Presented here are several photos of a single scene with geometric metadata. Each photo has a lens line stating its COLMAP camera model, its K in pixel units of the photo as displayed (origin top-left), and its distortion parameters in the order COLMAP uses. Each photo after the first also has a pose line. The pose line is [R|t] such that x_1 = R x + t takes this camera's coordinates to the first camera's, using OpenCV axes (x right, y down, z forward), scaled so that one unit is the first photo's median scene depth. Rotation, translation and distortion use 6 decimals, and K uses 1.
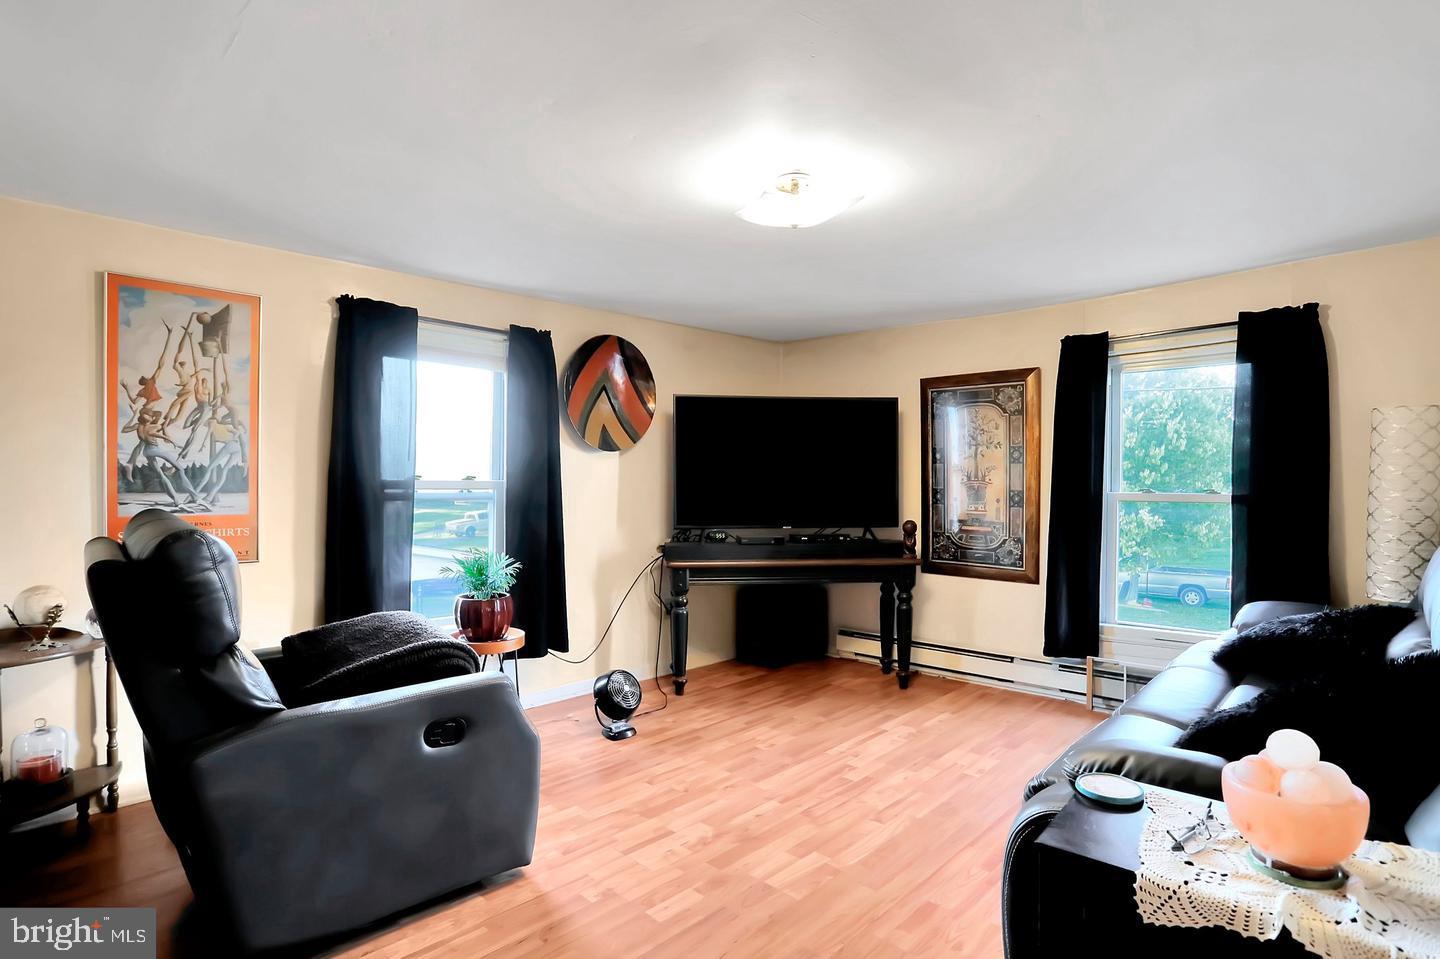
lens RADIAL K [[706.8, 0, 711.3], [0, 706.8, 486.0], [0, 0, 1]] dist [-0.037529, 0.000680]
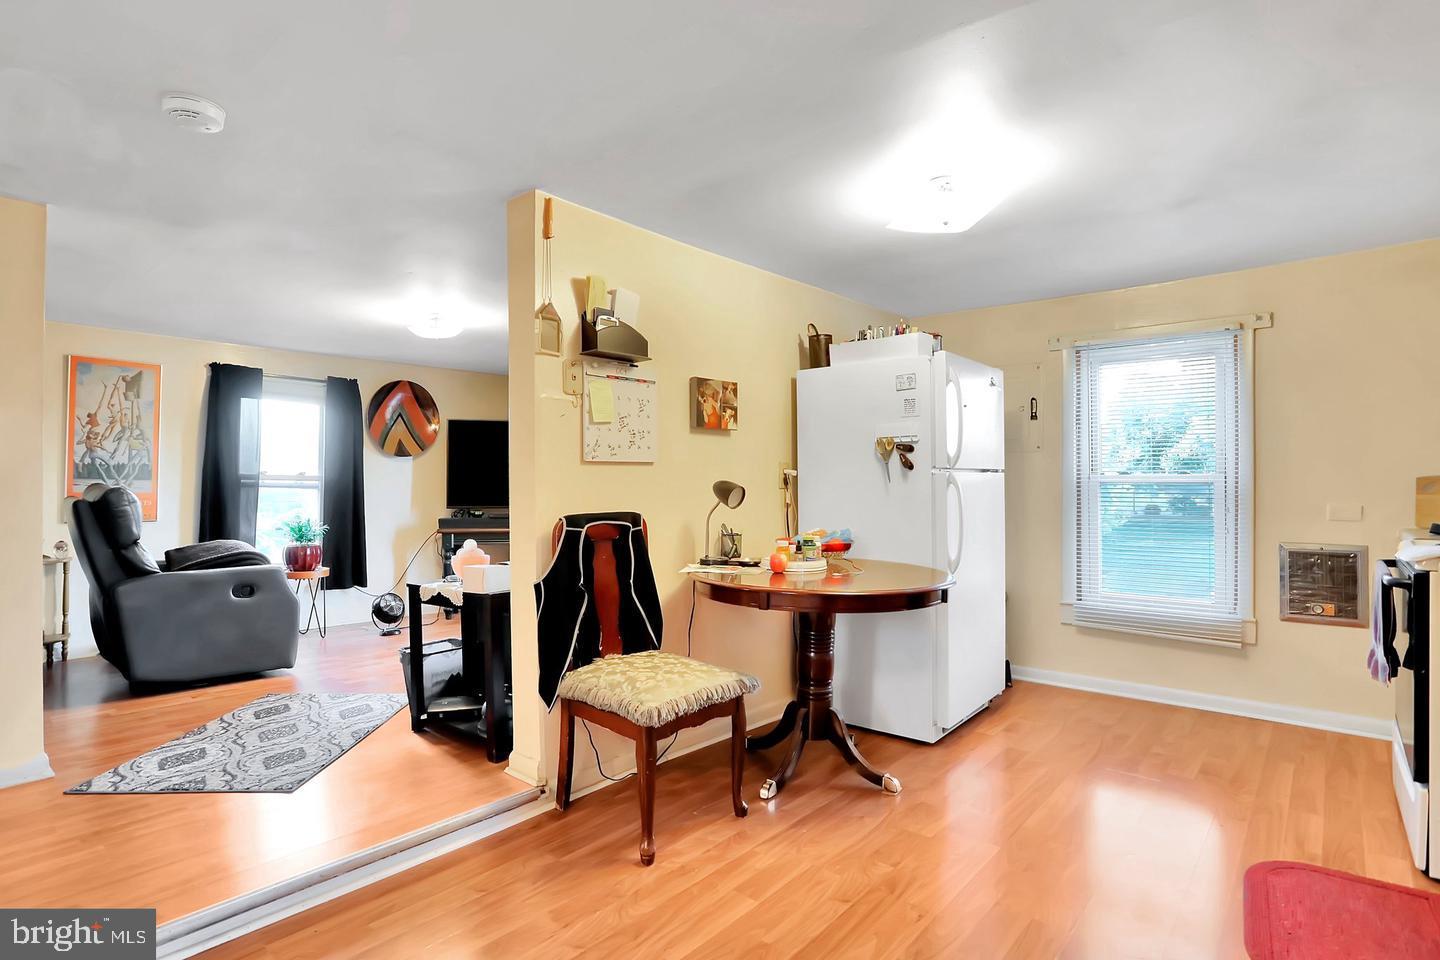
lens RADIAL K [[730.2, 0, 715.4], [0, 730.2, 471.1], [0, 0, 1]] dist [-0.044050, 0.007986]
pose [[0.997952, -0.002531, 0.063922, 0.624616], [0.004890, 0.999312, -0.036766, 0.061446], [-0.063785, 0.037003, 0.997277, -0.861008]]
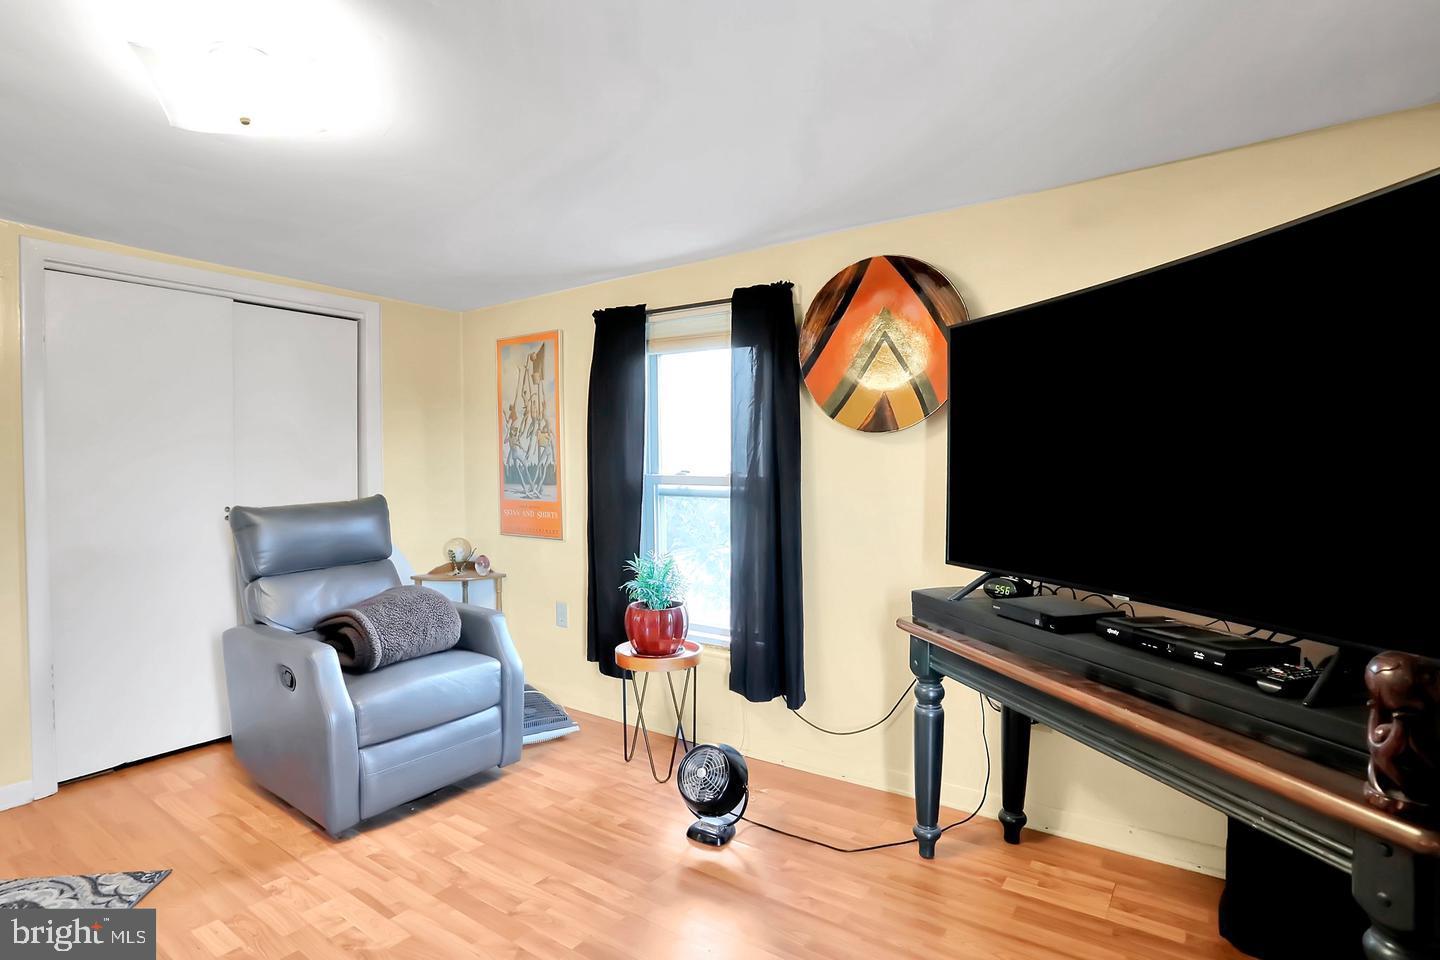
lens RADIAL K [[706.8, 0, 710.3], [0, 706.8, 480.9], [0, 0, 1]] dist [-0.037529, 0.000680]
pose [[0.192517, 0.009019, -0.981252, 0.698096], [-0.013352, 0.999889, 0.006570, -0.010866], [0.981203, 0.011837, 0.192616, 1.069872]]
